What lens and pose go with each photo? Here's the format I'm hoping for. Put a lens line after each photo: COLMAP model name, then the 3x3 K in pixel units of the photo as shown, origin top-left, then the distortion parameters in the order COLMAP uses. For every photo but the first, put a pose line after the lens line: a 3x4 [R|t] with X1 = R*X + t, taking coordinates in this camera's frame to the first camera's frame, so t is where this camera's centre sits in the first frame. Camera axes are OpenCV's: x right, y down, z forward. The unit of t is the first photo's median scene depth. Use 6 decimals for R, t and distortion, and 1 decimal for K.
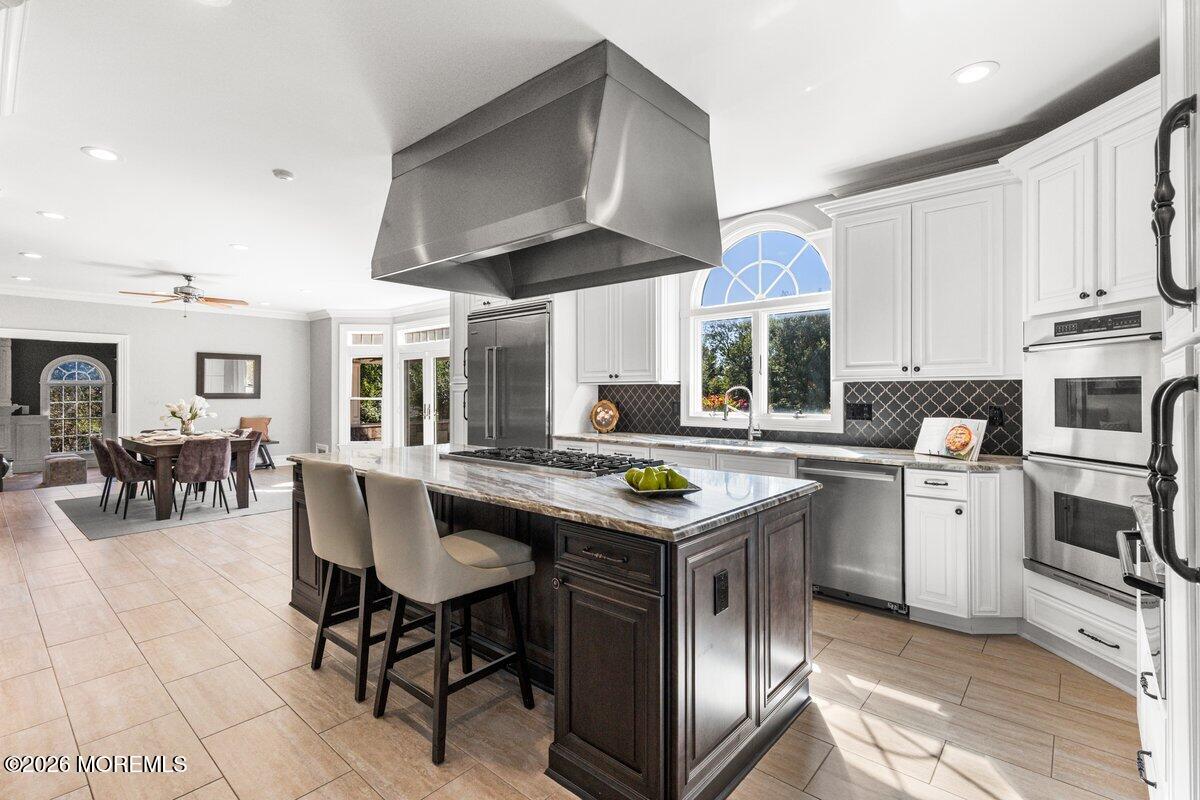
lens RADIAL K [[541.6, 0, 599.2], [0, 541.6, 392.8], [0, 0, 1]] dist [0.003530, -0.000487]
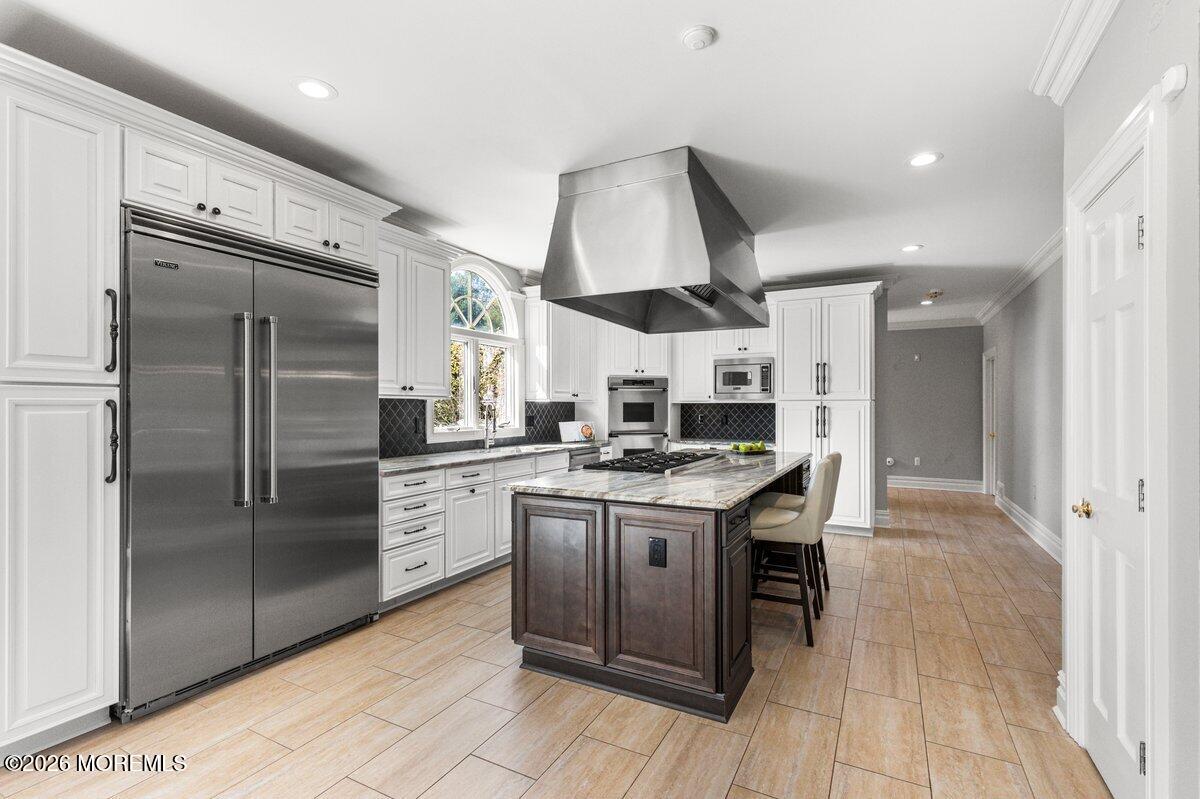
lens RADIAL K [[541.6, 0, 606.4], [0, 541.6, 403.2], [0, 0, 1]] dist [0.003530, -0.000487]
pose [[-0.231456, 0.008591, 0.972807, -0.966178], [0.000573, 0.999962, -0.008695, -0.001559], [-0.972845, -0.001455, -0.231452, 1.054317]]
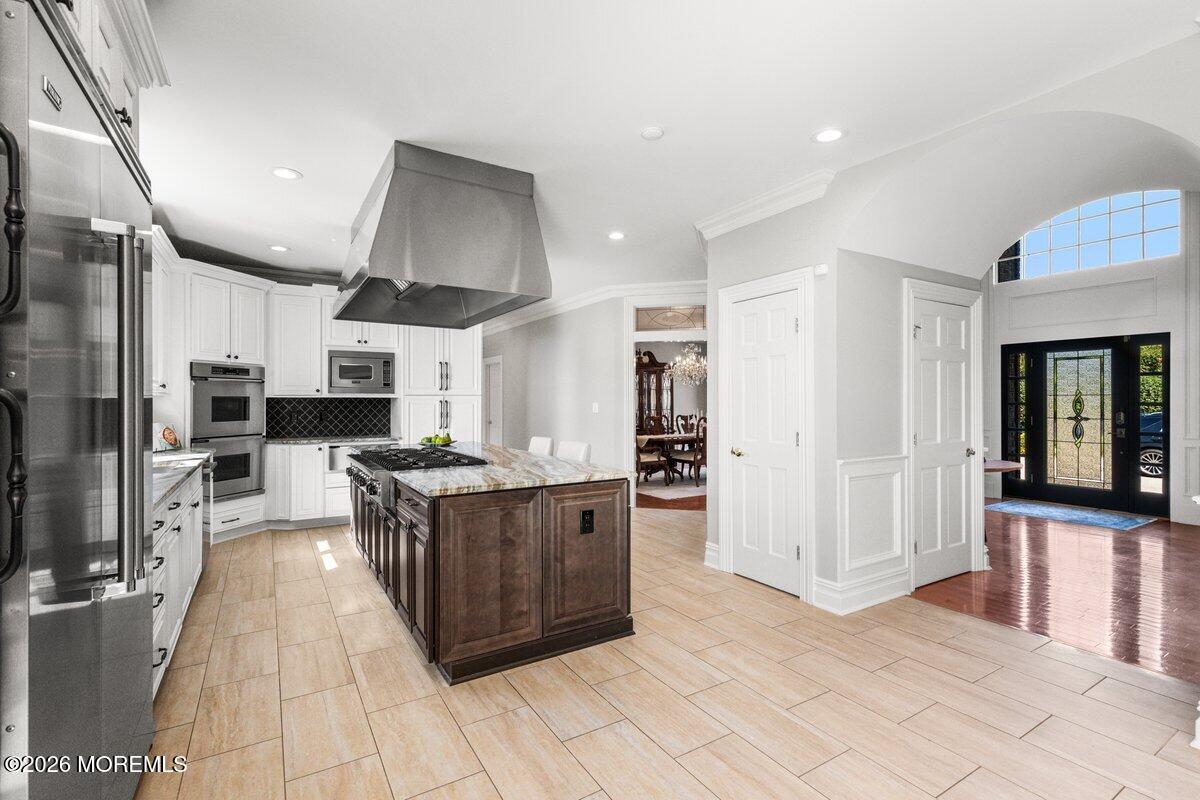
lens RADIAL K [[541.6, 0, 600.2], [0, 541.6, 395.6], [0, 0, 1]] dist [0.003530, -0.000487]
pose [[-0.954528, 0.006803, 0.298043, -0.639750], [0.004215, 0.999948, -0.009326, -0.004018], [-0.298091, -0.007646, -0.954507, 1.534861]]
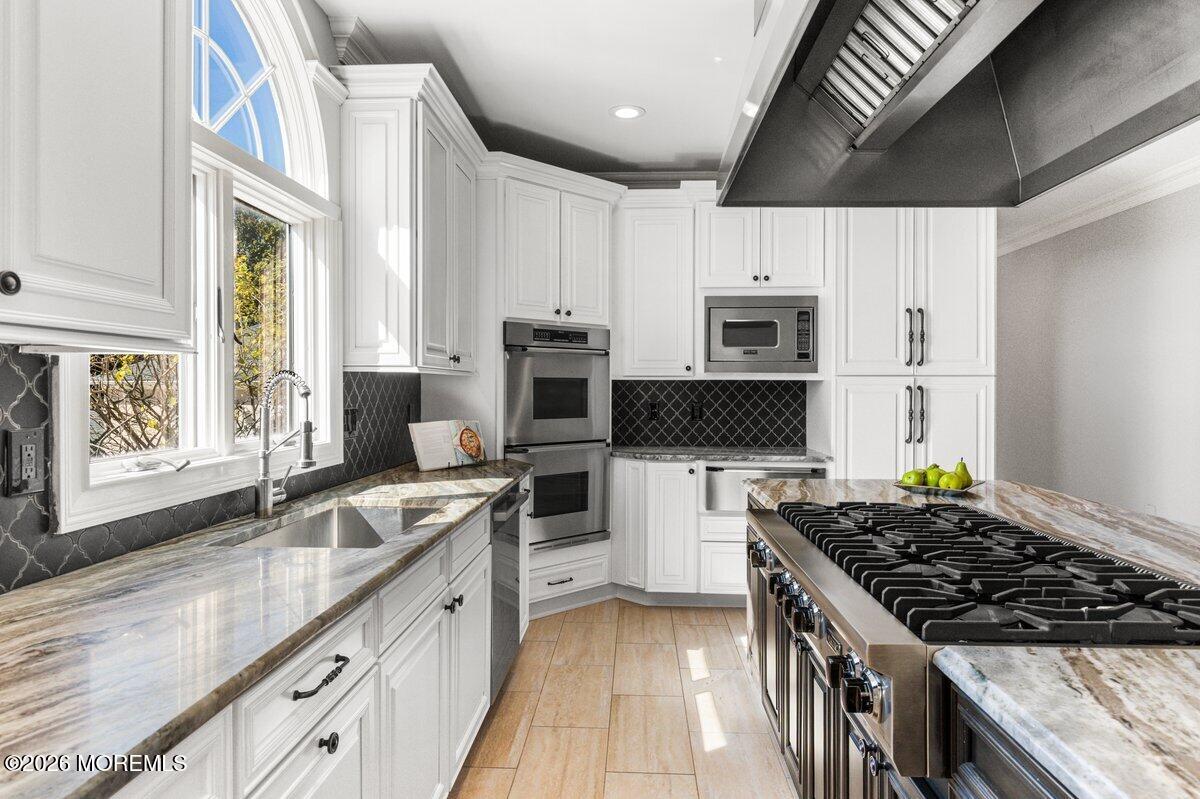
lens RADIAL K [[698.8, 0, 604.6], [0, 698.8, 391.1], [0, 0, 1]] dist [0.001616, 0.000132]
pose [[-0.619129, -0.003232, 0.785283, -0.263675], [-0.001390, 0.999994, 0.003019, -0.001750], [-0.785288, 0.000777, -0.619130, 1.155410]]
